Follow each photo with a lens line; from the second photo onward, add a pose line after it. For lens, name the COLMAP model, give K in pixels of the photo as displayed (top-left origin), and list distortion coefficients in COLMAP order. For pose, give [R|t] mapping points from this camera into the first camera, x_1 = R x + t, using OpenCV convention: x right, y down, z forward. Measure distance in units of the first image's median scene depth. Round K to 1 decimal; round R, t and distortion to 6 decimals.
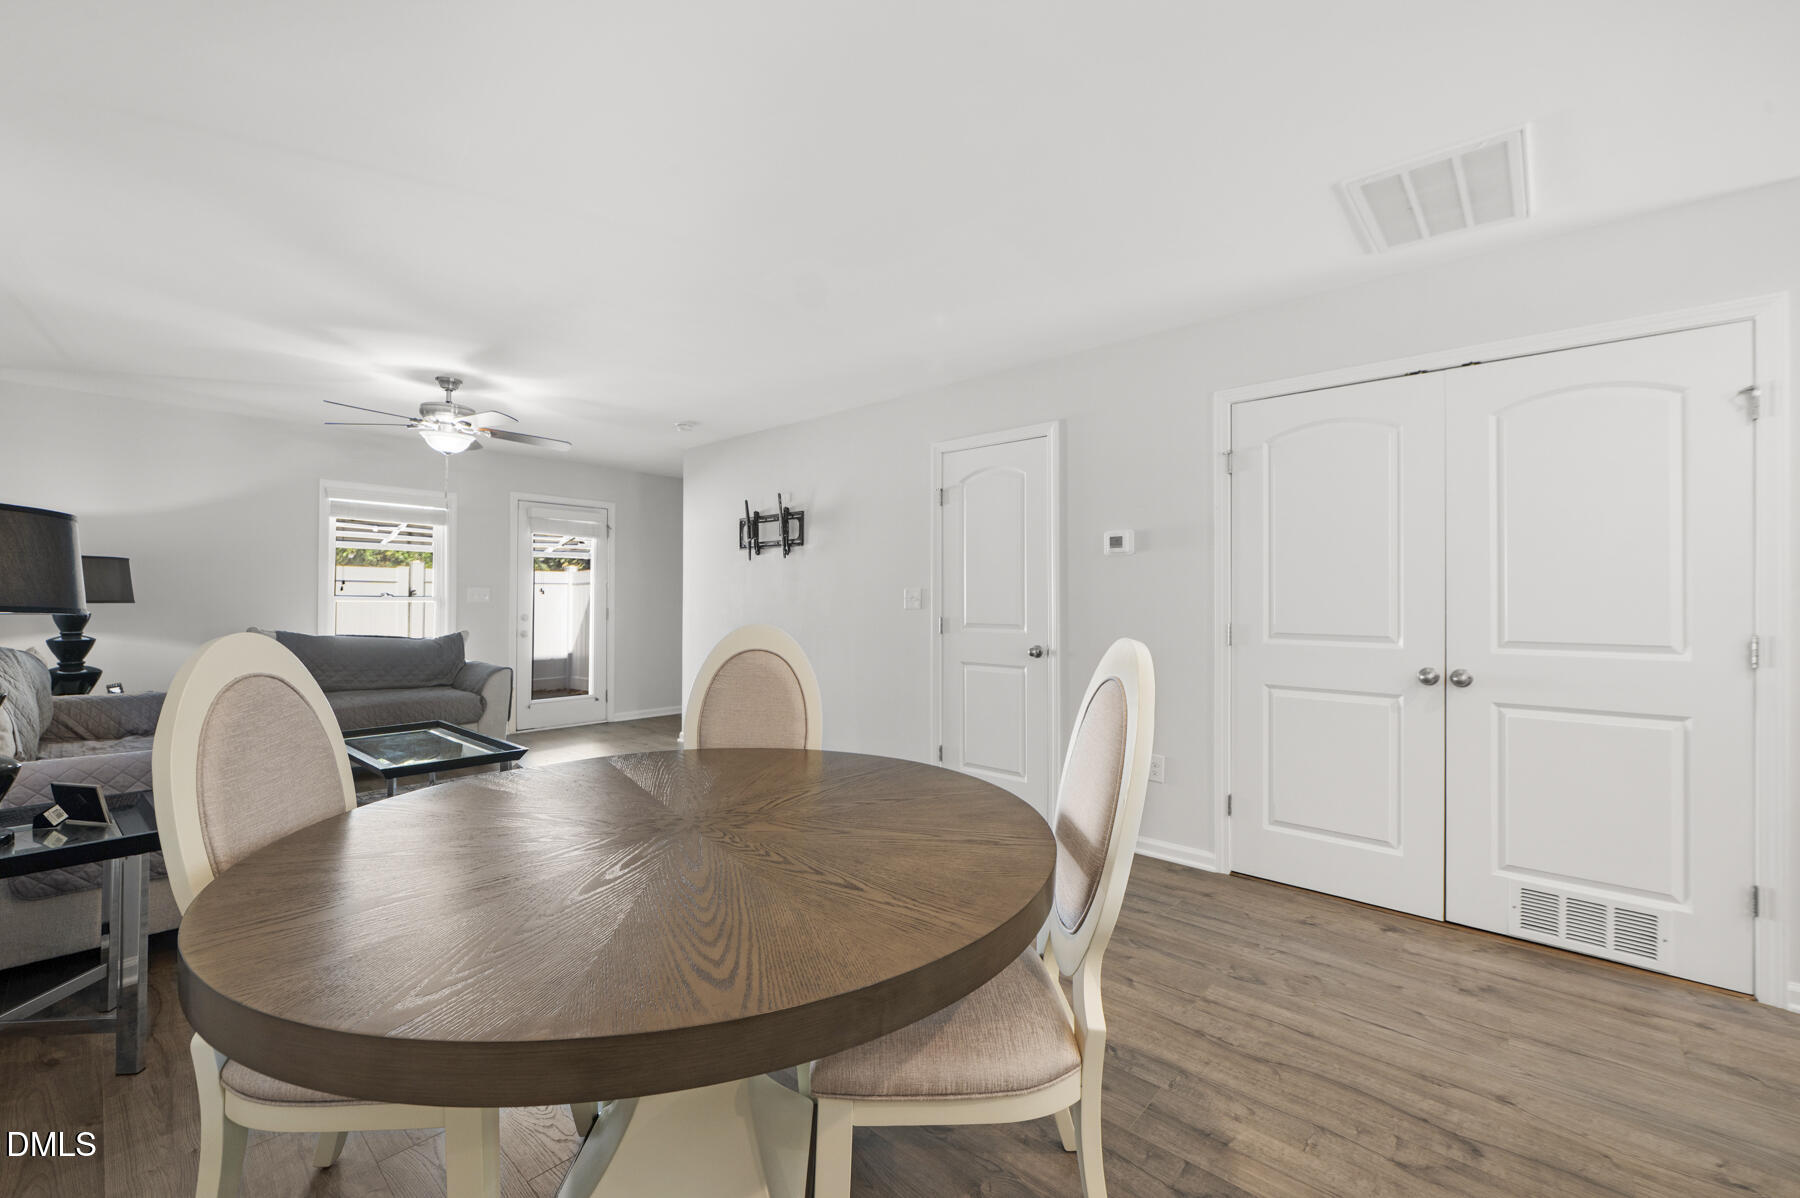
lens RADIAL K [[734.9, 0, 922.5], [0, 734.9, 596.5], [0, 0, 1]] dist [-0.005788, 0.000156]
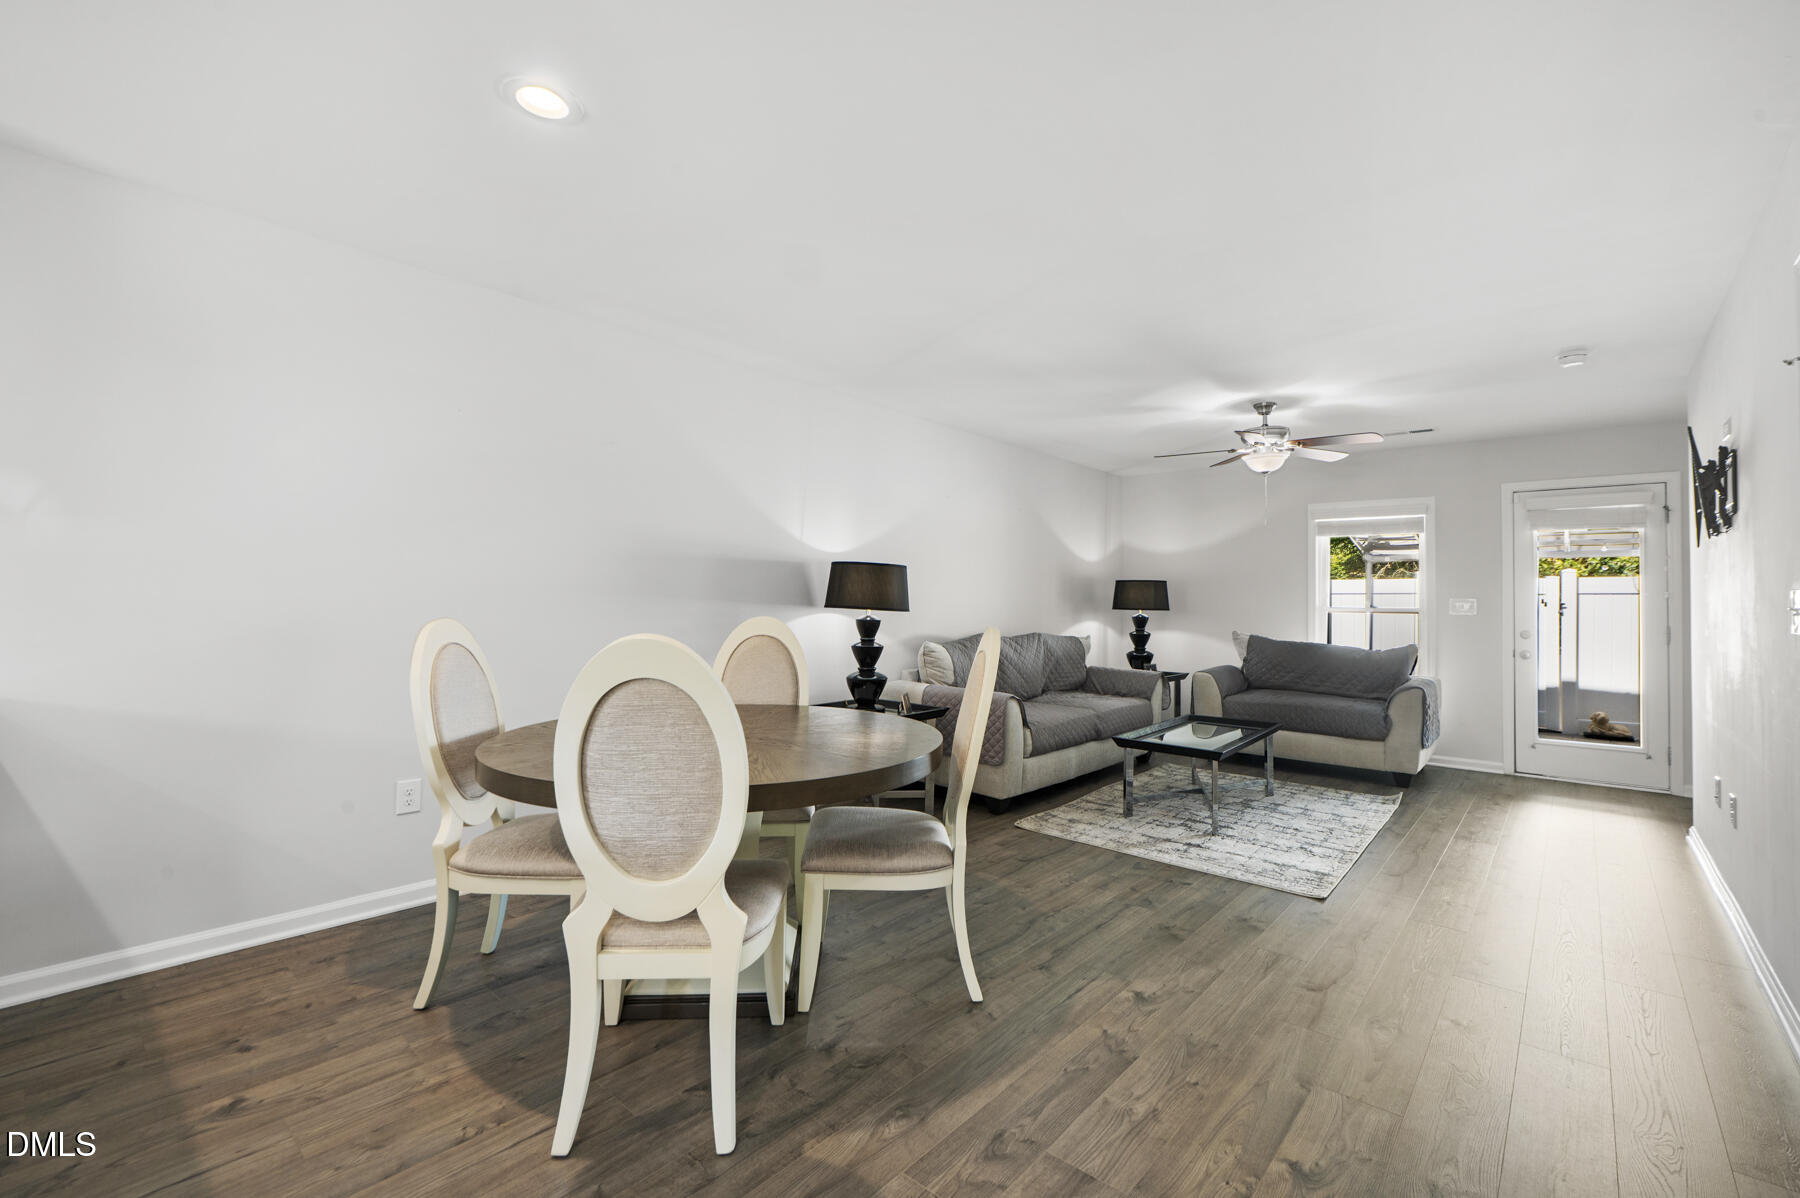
lens RADIAL K [[774.2, 0, 900.0], [0, 774.2, 599.0], [0, 0, 1]] dist [-0.000778, -0.000150]
pose [[-0.014549, -0.008236, -0.999860, 0.489342], [-0.008130, 0.999934, -0.008118, 0.001999], [0.999861, 0.008011, -0.014615, 0.483361]]
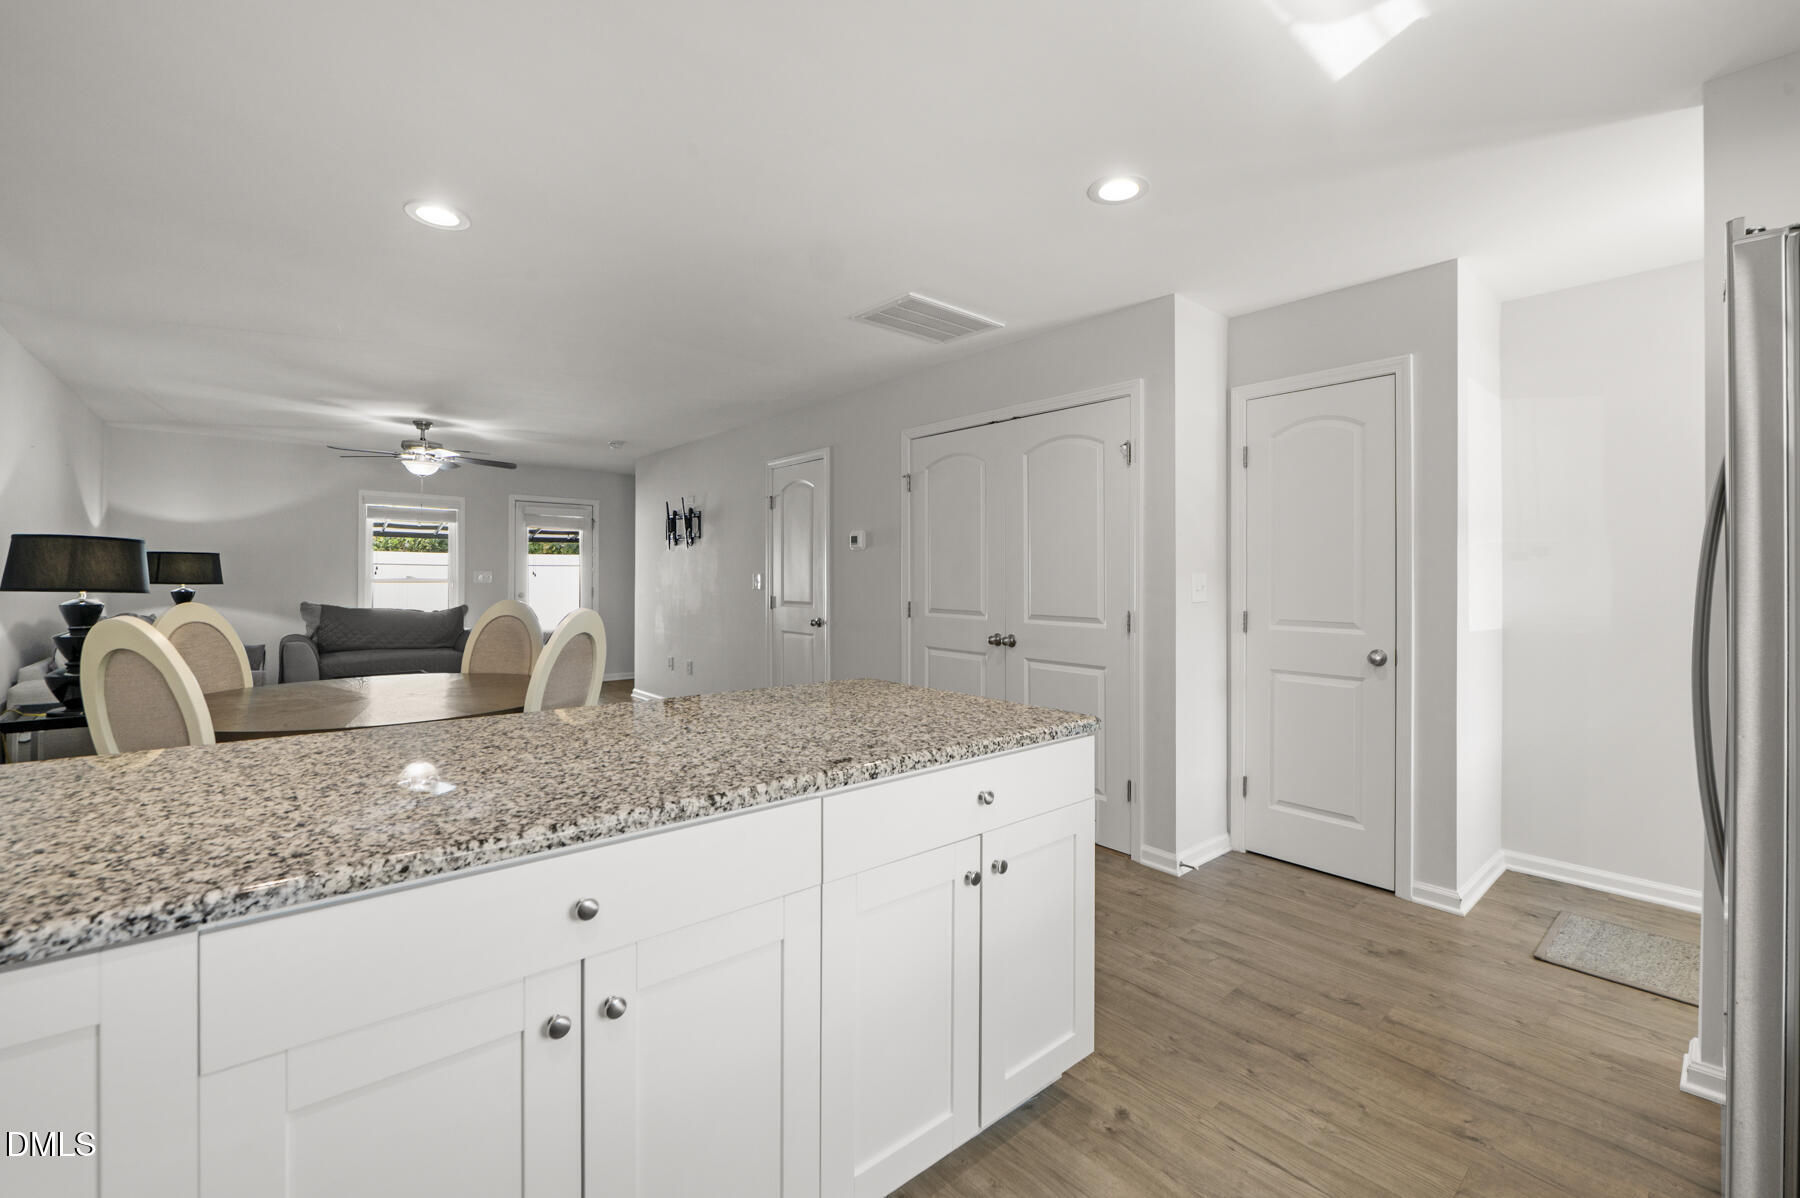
lens RADIAL K [[766.4, 0, 950.5], [0, 766.4, 570.1], [0, 0, 1]] dist [0.000202, -0.006831]
pose [[0.992776, -0.001749, -0.119971, 0.505151], [0.001340, 0.999993, -0.003490, -0.012142], [0.119976, 0.003304, 0.992771, -0.302716]]
